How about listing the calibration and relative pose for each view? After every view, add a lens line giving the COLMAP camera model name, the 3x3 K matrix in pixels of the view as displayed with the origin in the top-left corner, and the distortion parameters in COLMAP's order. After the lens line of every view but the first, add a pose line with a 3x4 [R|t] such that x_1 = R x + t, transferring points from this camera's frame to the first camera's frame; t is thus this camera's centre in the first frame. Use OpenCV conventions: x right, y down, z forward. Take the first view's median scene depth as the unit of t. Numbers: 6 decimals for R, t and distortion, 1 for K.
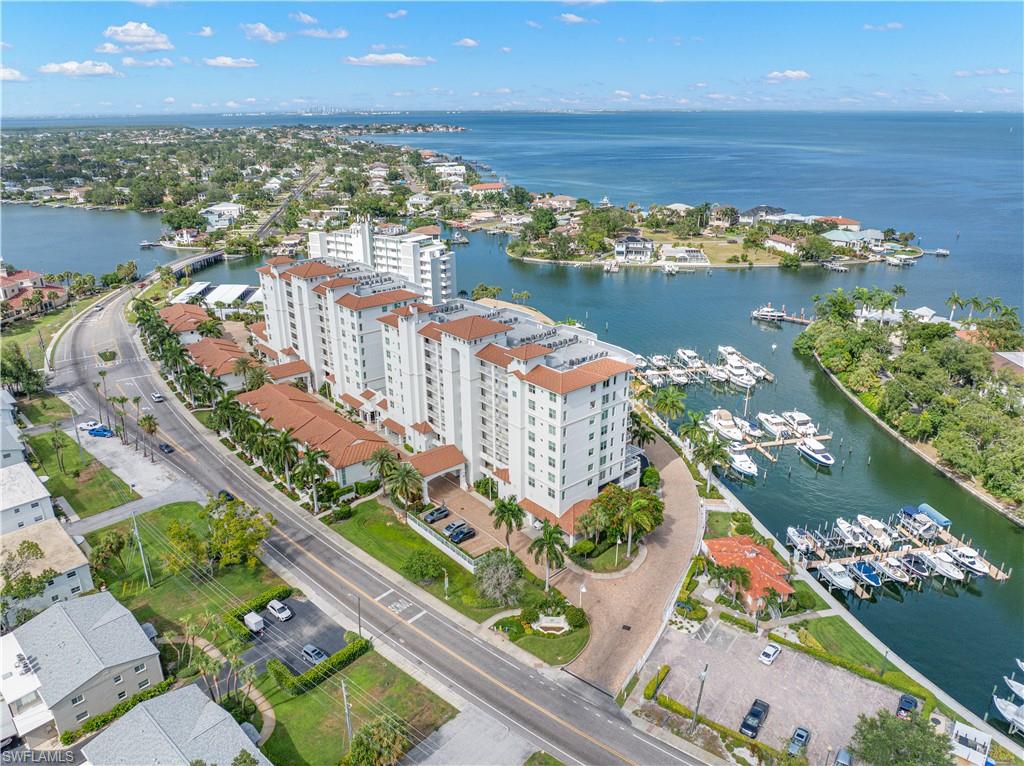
lens RADIAL K [[725.0, 0, 519.0], [0, 725.0, 381.0], [0, 0, 1]] dist [-0.050801, 0.029525]
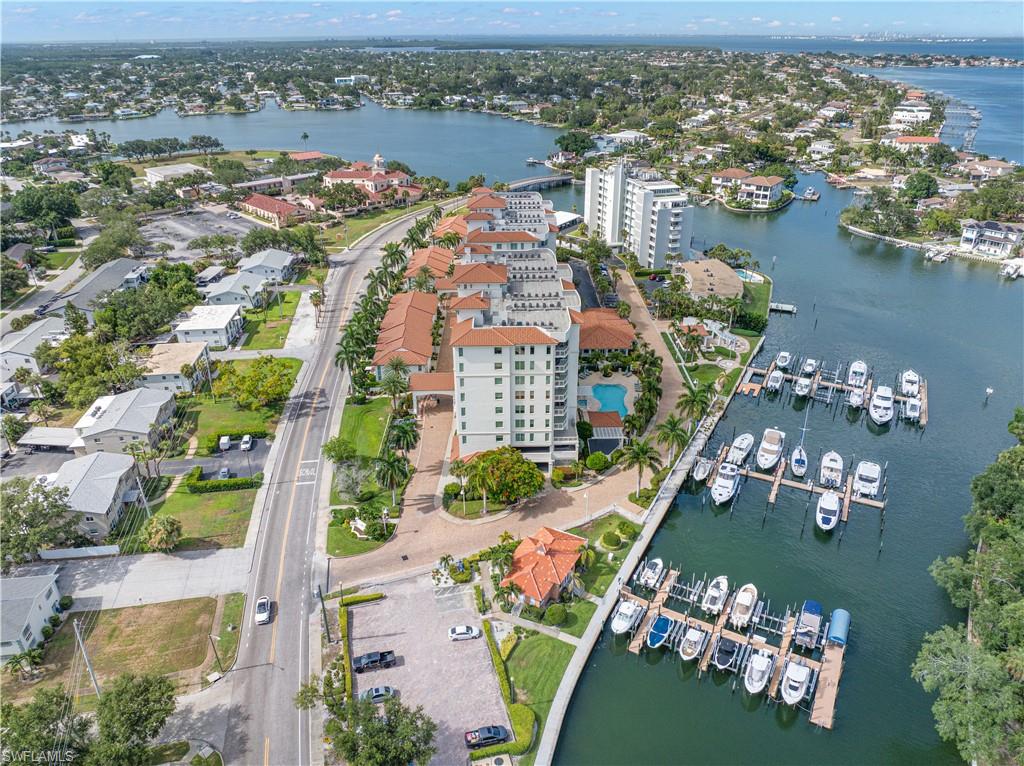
lens RADIAL K [[725.0, 0, 519.0], [0, 725.0, 381.0], [0, 0, 1]] dist [-0.050801, 0.029525]
pose [[0.770754, 0.281835, -0.571408, 0.563364], [-0.227435, 0.959461, 0.166455, -0.098869], [0.595157, 0.001662, 0.803608, 0.133791]]
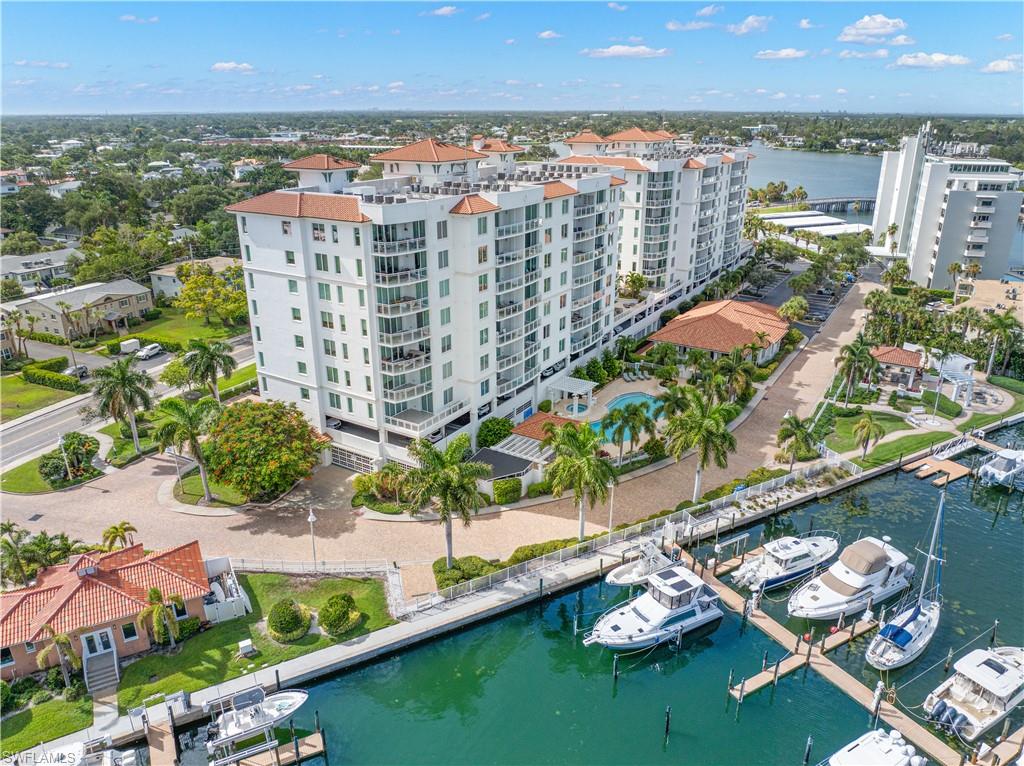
lens RADIAL K [[725.0, 0, 519.0], [0, 725.0, 381.0], [0, 0, 1]] dist [-0.050801, 0.029525]
pose [[0.297643, 0.341921, -0.891347, 0.557462], [-0.341029, 0.910140, 0.235252, -0.060847], [0.891688, 0.233954, 0.387502, 0.740785]]
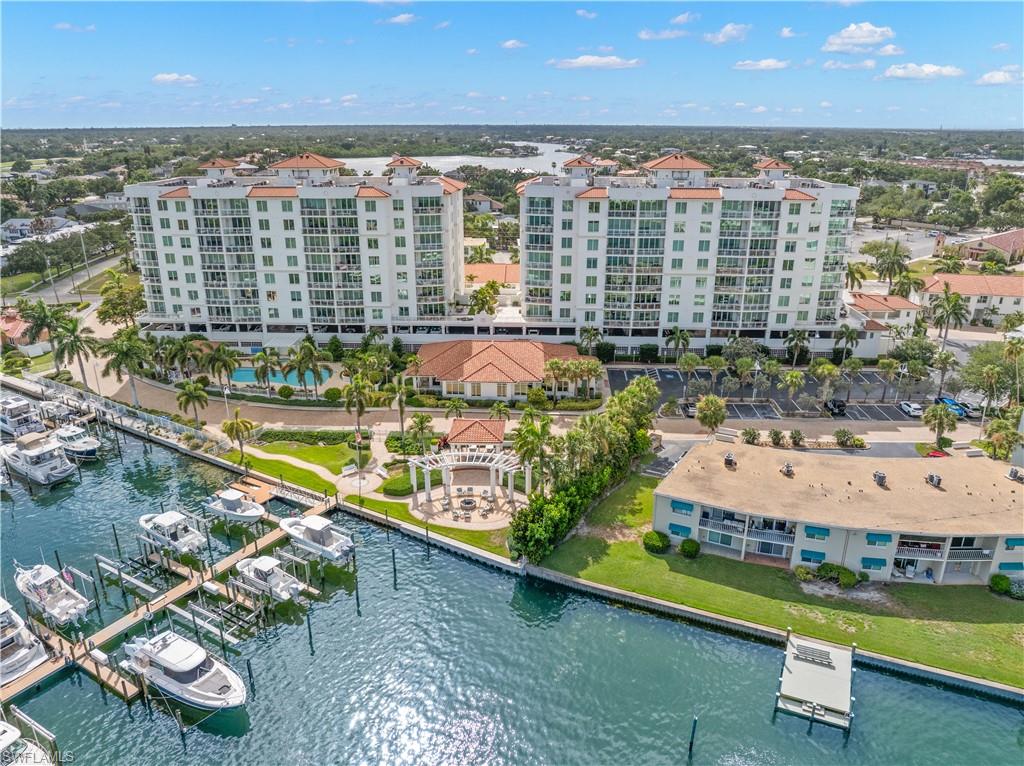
lens RADIAL K [[725.0, 0, 519.0], [0, 725.0, 381.0], [0, 0, 1]] dist [-0.050801, 0.029525]
pose [[-0.664447, 0.308894, -0.680511, 0.425509], [-0.255310, 0.761976, 0.595155, -0.433777], [0.702373, 0.569190, -0.427429, 1.556203]]
